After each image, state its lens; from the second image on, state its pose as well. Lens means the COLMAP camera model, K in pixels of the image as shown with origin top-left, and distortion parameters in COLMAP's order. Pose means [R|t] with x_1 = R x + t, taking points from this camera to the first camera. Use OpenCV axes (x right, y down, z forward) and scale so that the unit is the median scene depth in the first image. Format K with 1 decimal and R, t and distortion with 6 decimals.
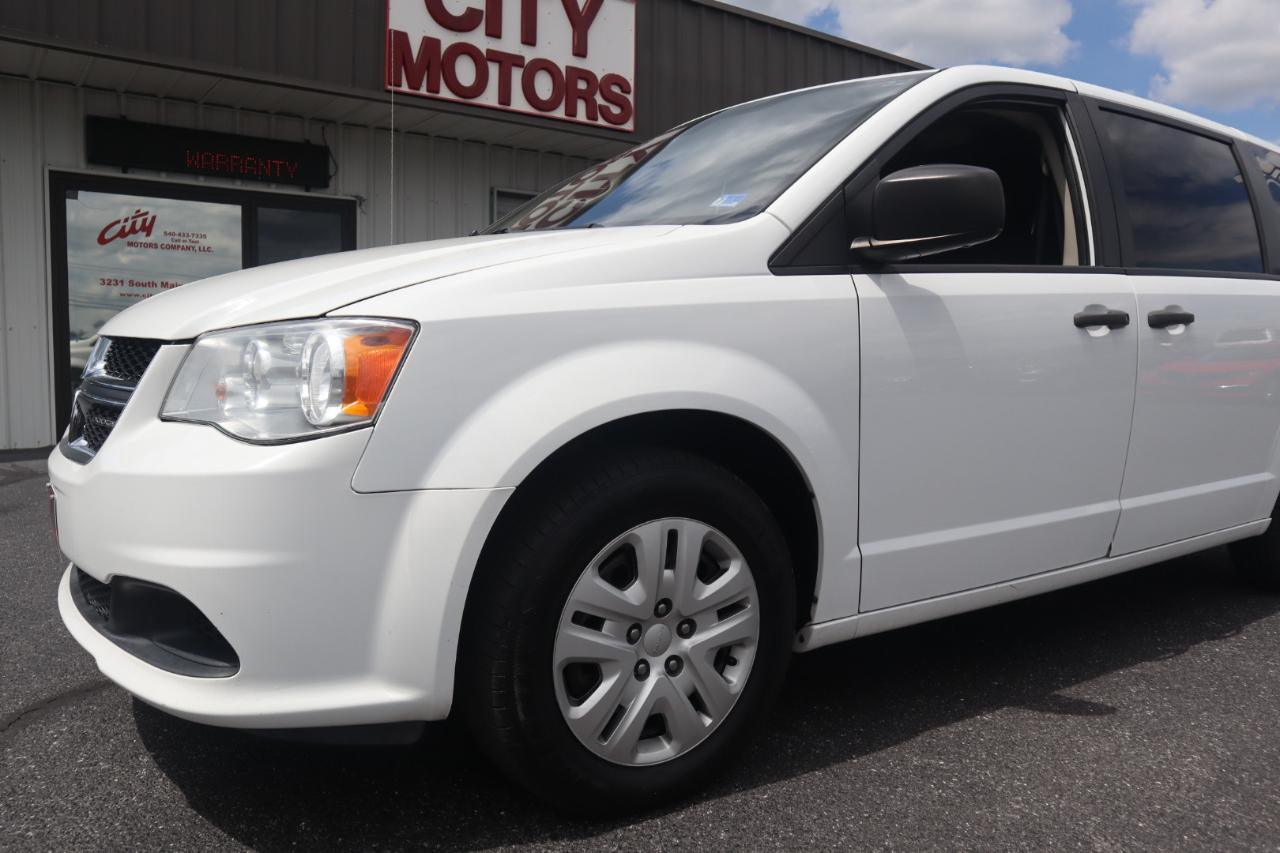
lens RADIAL K [[963.1, 0, 642.4], [0, 963.1, 429.1], [0, 0, 1]] dist [-0.099547, 0.081675]
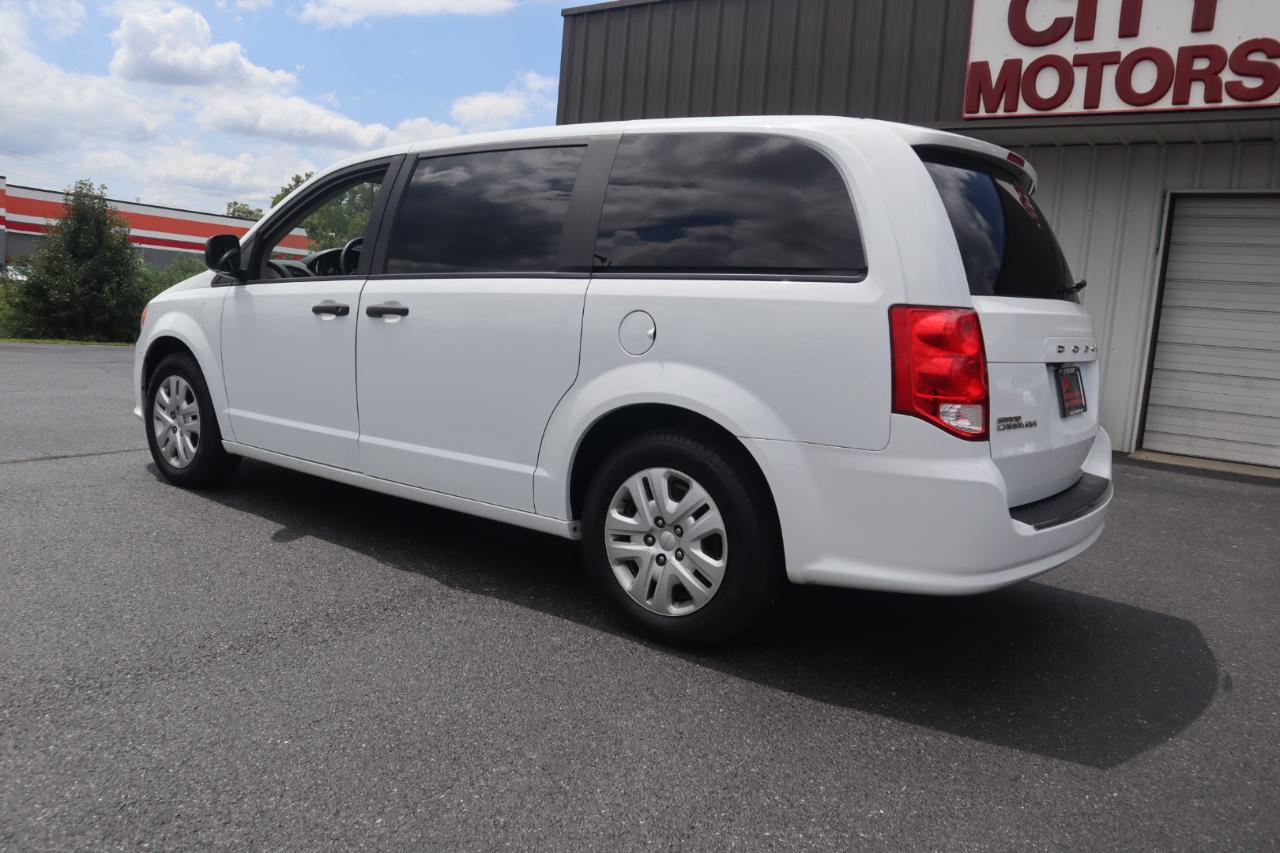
lens RADIAL K [[963.1, 0, 640.4], [0, 963.1, 424.8], [0, 0, 1]] dist [-0.099547, 0.081675]
pose [[0.322266, 0.127356, -0.938043, 1.984323], [-0.142920, 0.986096, 0.084779, -0.123780], [0.935798, 0.106744, 0.335987, 0.887127]]
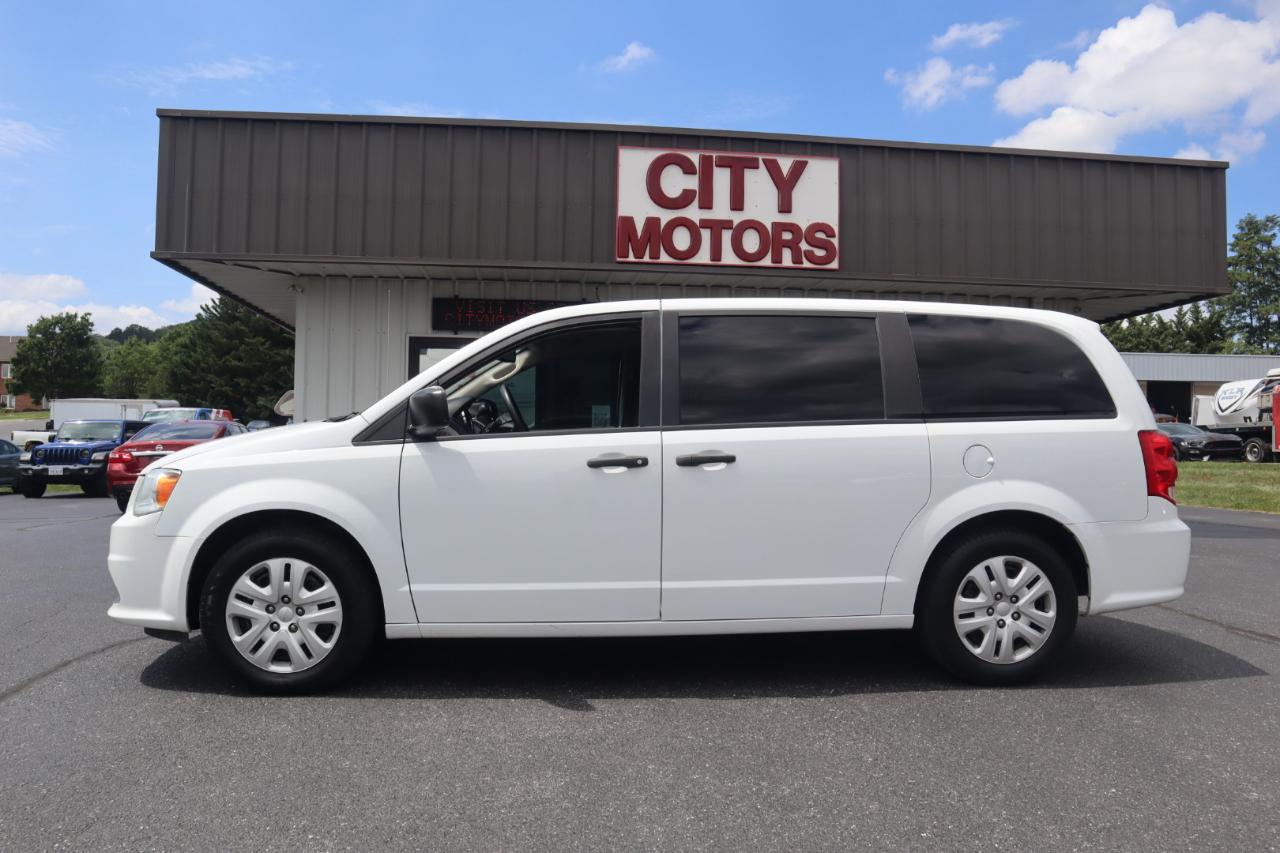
lens RADIAL K [[963.1, 0, 638.0], [0, 963.1, 437.2], [0, 0, 1]] dist [-0.099547, 0.081675]
pose [[0.867295, -0.004429, -0.497774, 1.201108], [-0.040123, 0.996085, -0.078771, -0.029915], [0.496175, 0.088289, 0.863722, -0.339342]]
